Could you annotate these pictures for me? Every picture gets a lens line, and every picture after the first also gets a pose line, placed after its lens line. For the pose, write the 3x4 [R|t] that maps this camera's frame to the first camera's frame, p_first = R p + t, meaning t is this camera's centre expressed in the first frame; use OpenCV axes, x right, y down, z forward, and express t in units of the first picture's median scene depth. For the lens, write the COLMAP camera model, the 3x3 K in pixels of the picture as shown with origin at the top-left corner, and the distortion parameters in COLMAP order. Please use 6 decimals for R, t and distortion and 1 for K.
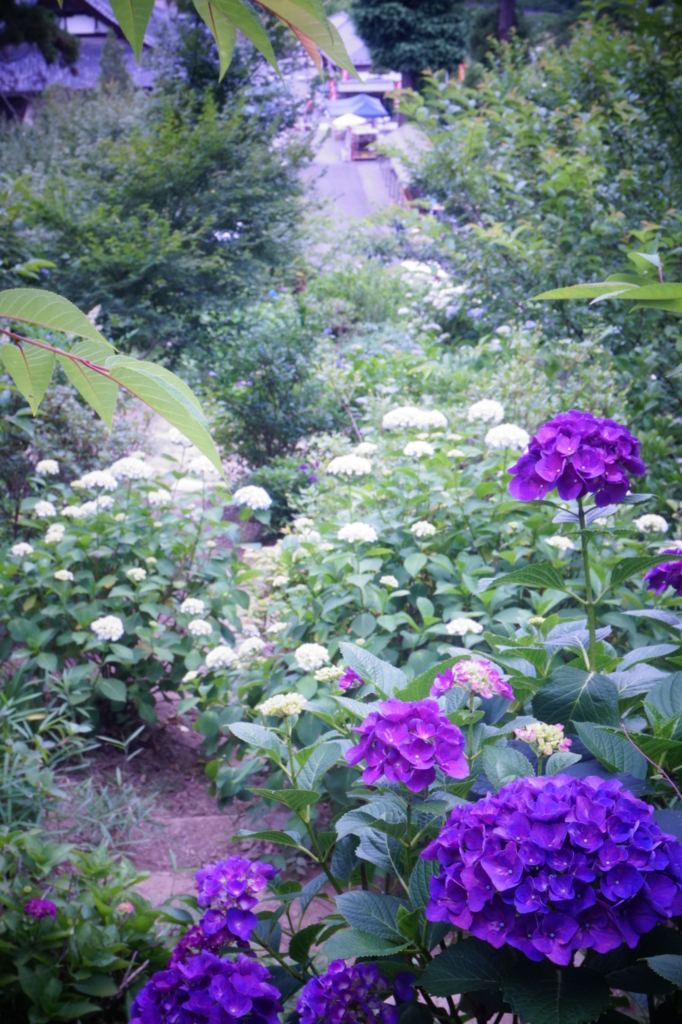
lens RADIAL K [[1317.2, 0, 305.4], [0, 1317.2, 511.9], [0, 0, 1]] dist [-0.024437, 0.272622]
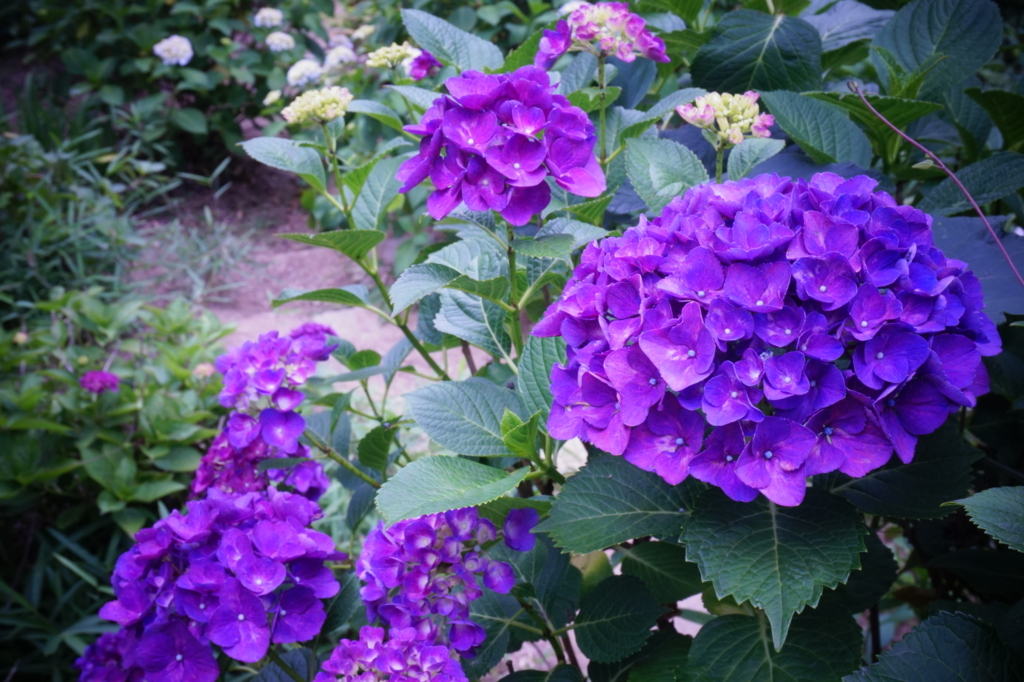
lens RADIAL K [[1317.2, 0, 512.0], [0, 1317.2, 341.0], [0, 0, 1]] dist [-0.024437, 0.272622]
pose [[0.994376, -0.092264, 0.051993, 0.041954], [0.071893, 0.948569, 0.308298, 0.073998], [-0.077764, -0.302826, 0.949868, 0.392569]]
